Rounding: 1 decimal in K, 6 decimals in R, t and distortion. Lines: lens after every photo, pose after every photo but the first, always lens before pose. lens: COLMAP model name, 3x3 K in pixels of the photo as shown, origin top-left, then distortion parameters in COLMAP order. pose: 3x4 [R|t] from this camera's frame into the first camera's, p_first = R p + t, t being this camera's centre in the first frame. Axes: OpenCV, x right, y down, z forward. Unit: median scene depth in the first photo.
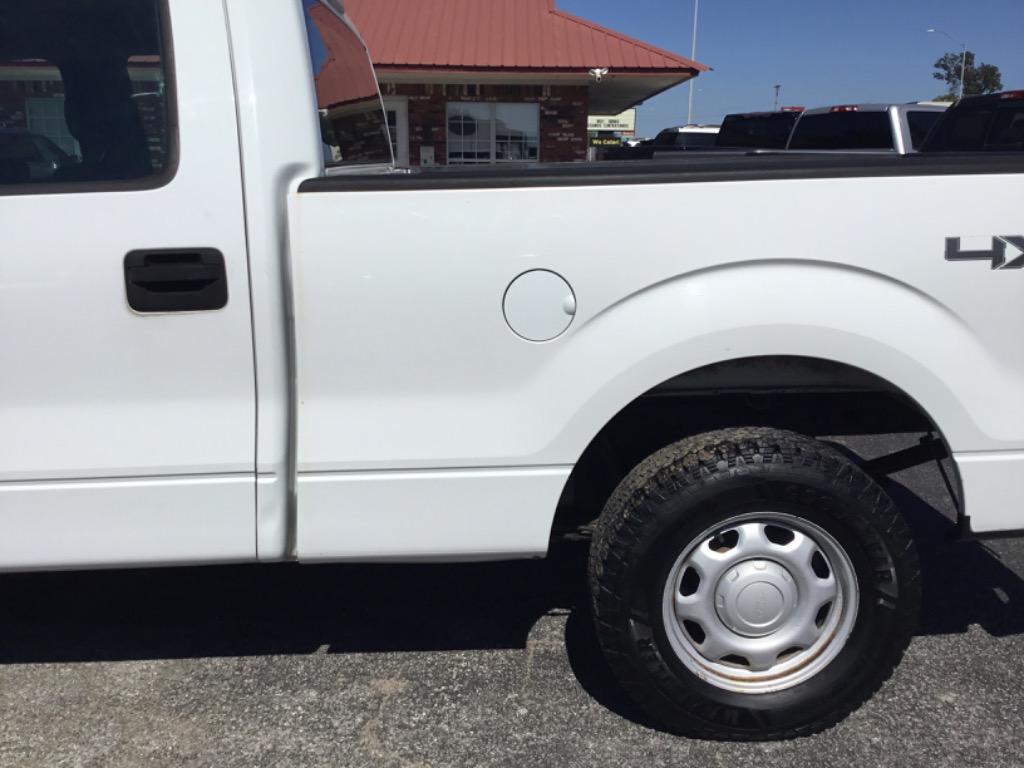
lens RADIAL K [[930.3, 0, 508.9], [0, 930.3, 381.0], [0, 0, 1]] dist [0.032968, -0.060505]
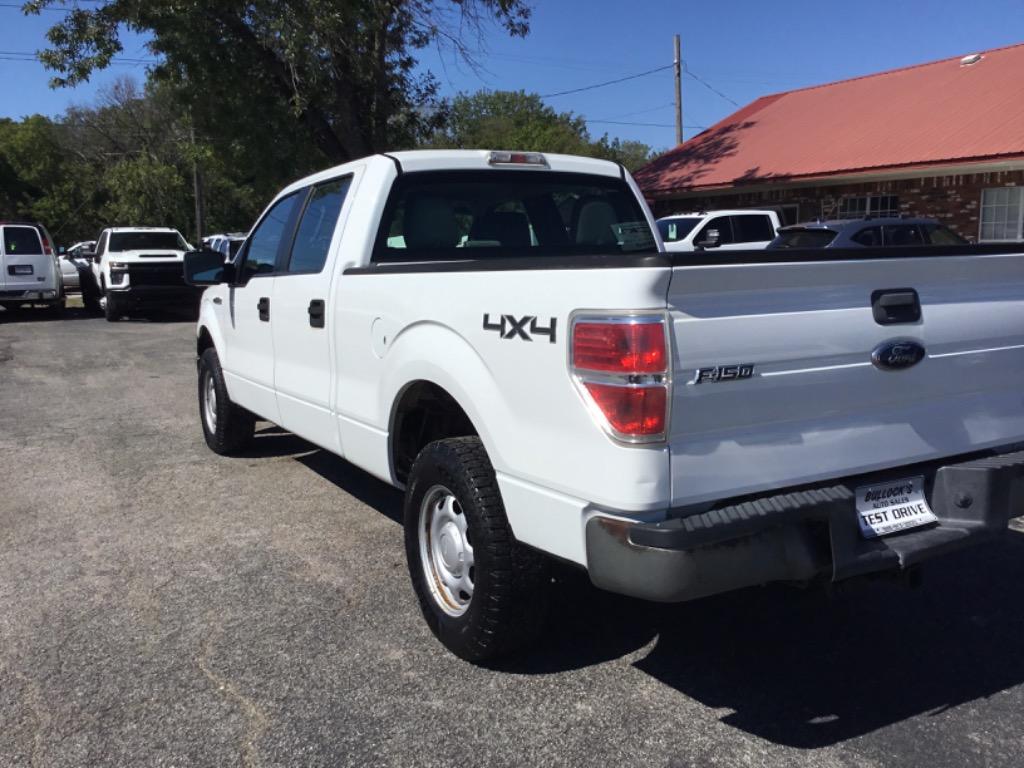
lens RADIAL K [[922.4, 0, 515.0], [0, 922.4, 369.3], [0, 0, 1]] dist [0.110372, -0.194410]
pose [[0.468949, 0.106089, -0.876830, 1.544697], [-0.190754, 0.981495, 0.016733, -0.089381], [0.862380, 0.159412, 0.480509, 0.321136]]
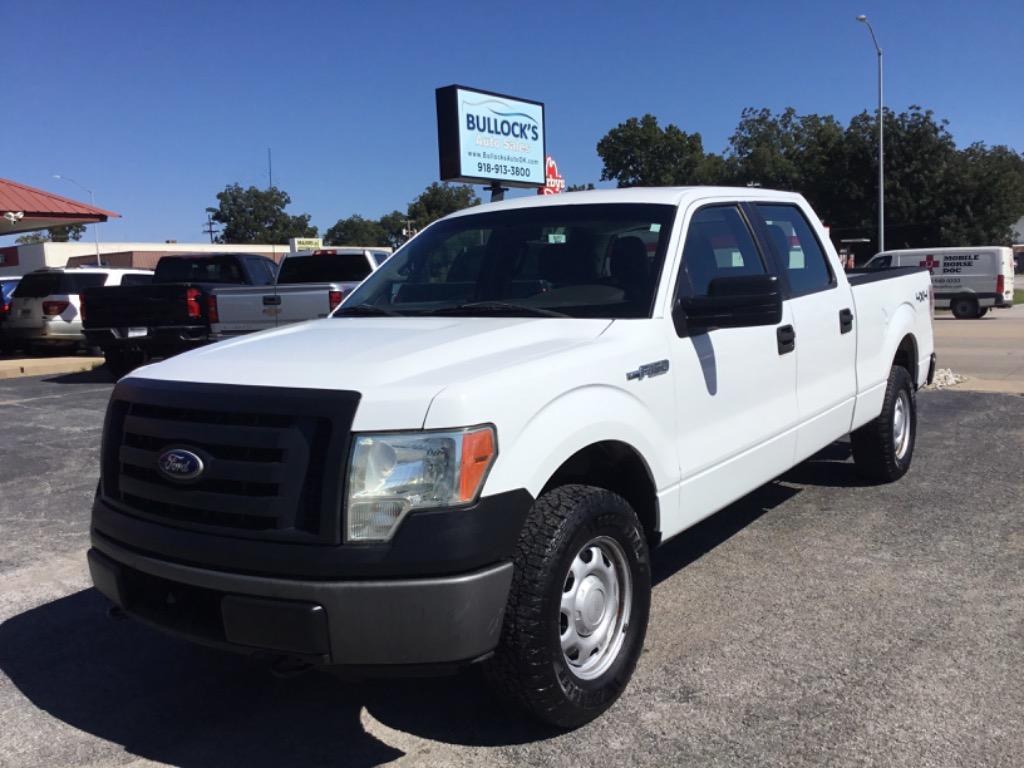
lens RADIAL K [[916.5, 0, 512.0], [0, 916.5, 384.0], [0, 0, 1]] dist [0.120268, -0.245060]
pose [[0.610641, -0.117207, 0.783186, -2.549865], [0.224108, 0.974134, -0.028951, -0.060886], [-0.759535, 0.193197, 0.621113, 0.113731]]
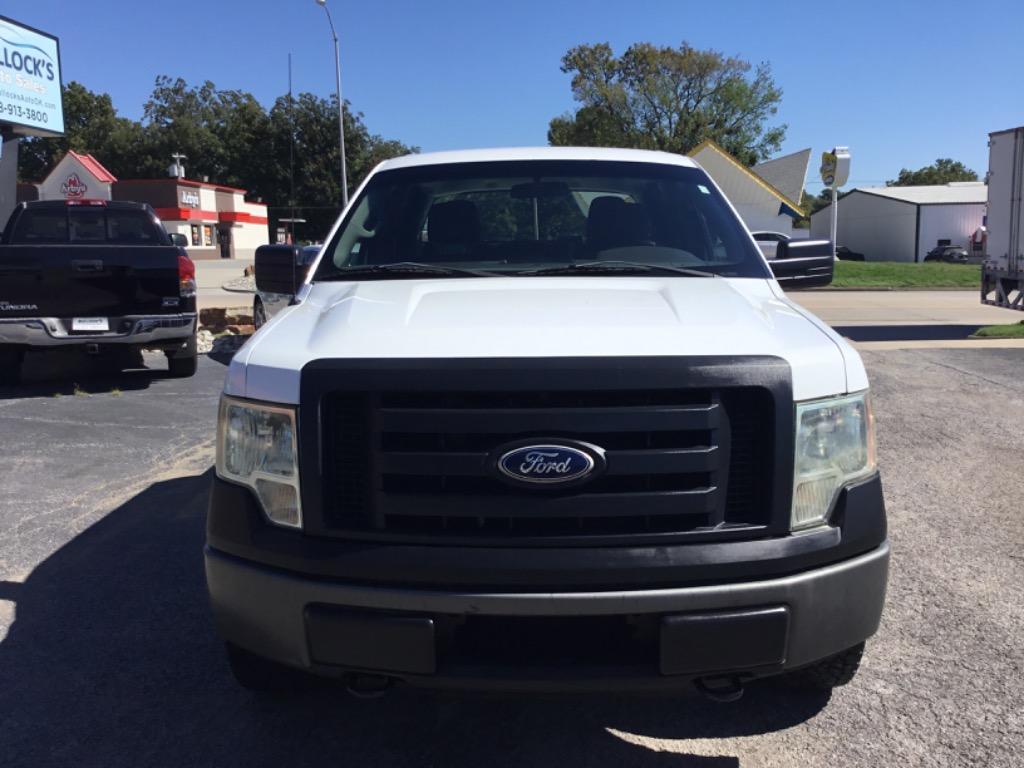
lens RADIAL K [[930.3, 0, 508.9], [0, 930.3, 381.0], [0, 0, 1]] dist [0.032968, -0.060505]
pose [[0.043837, -0.151572, 0.987474, -2.788853], [0.240997, 0.960838, 0.136785, -0.313898], [-0.969535, 0.231982, 0.078649, 1.195563]]
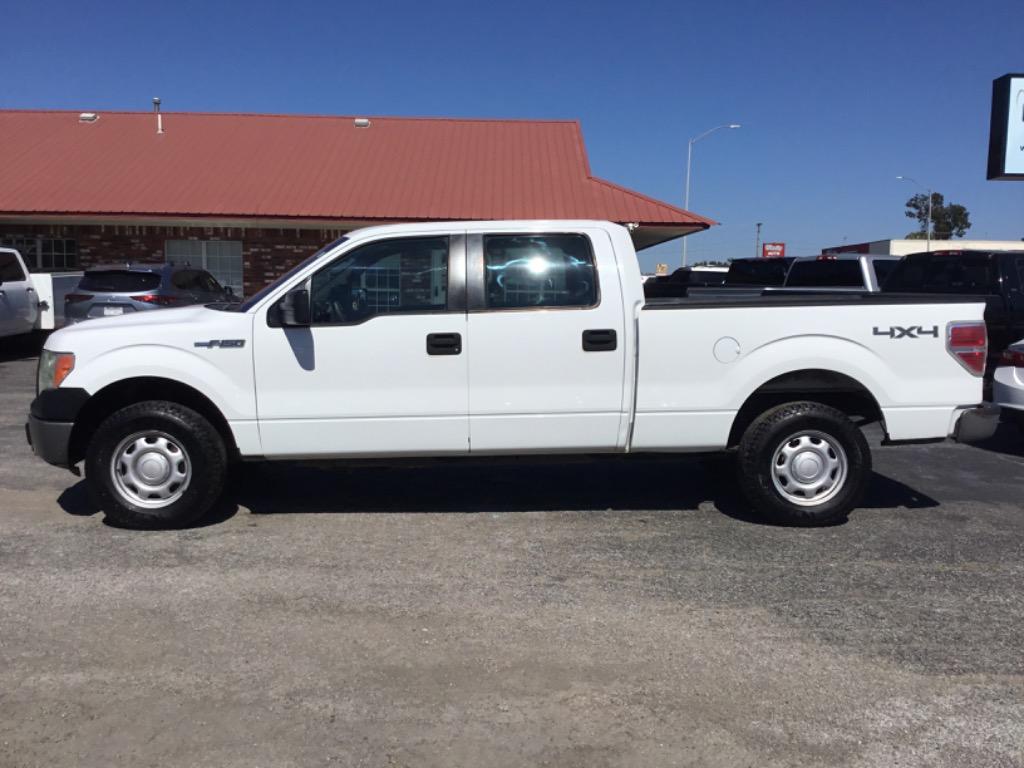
lens RADIAL K [[916.5, 0, 512.0], [0, 916.5, 384.0], [0, 0, 1]] dist [0.120268, -0.245060]
pose [[0.999893, 0.005195, 0.013686, -0.567355], [-0.003366, 0.991454, -0.130411, 0.333393], [-0.014247, 0.130351, 0.991366, -1.499504]]
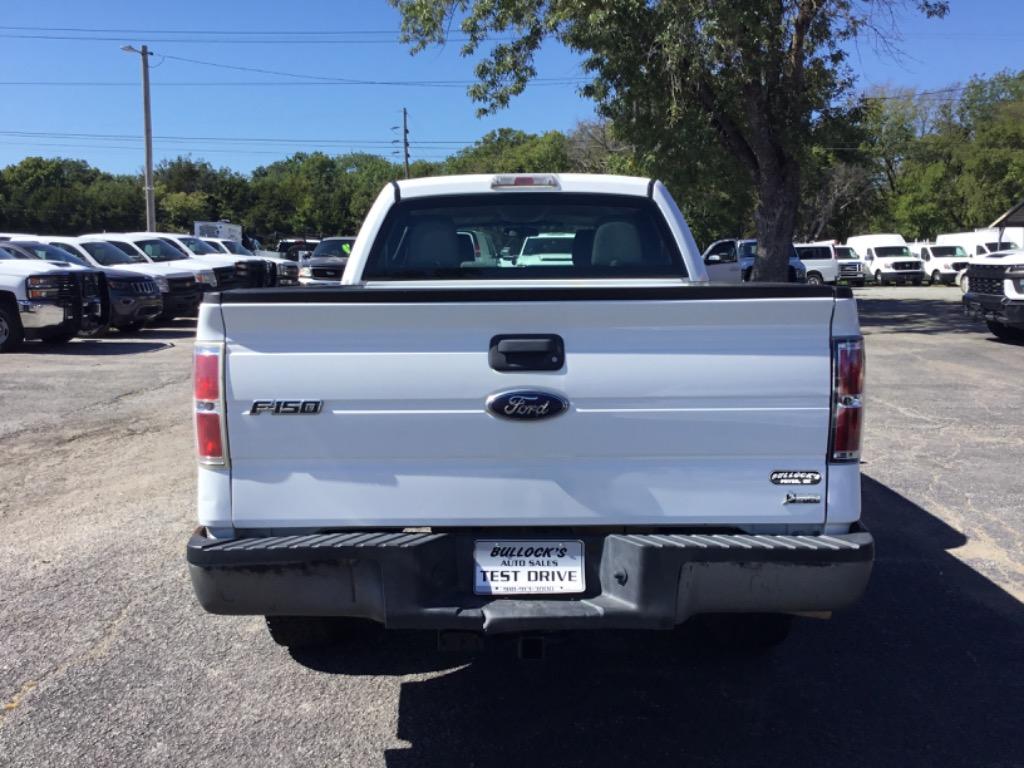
lens RADIAL K [[922.4, 0, 515.0], [0, 922.4, 369.3], [0, 0, 1]] dist [0.110372, -0.194410]
pose [[-0.032044, 0.123512, -0.991826, 1.806916], [-0.228785, 0.965082, 0.127573, -0.355124], [0.972950, 0.231002, -0.002667, 1.279335]]
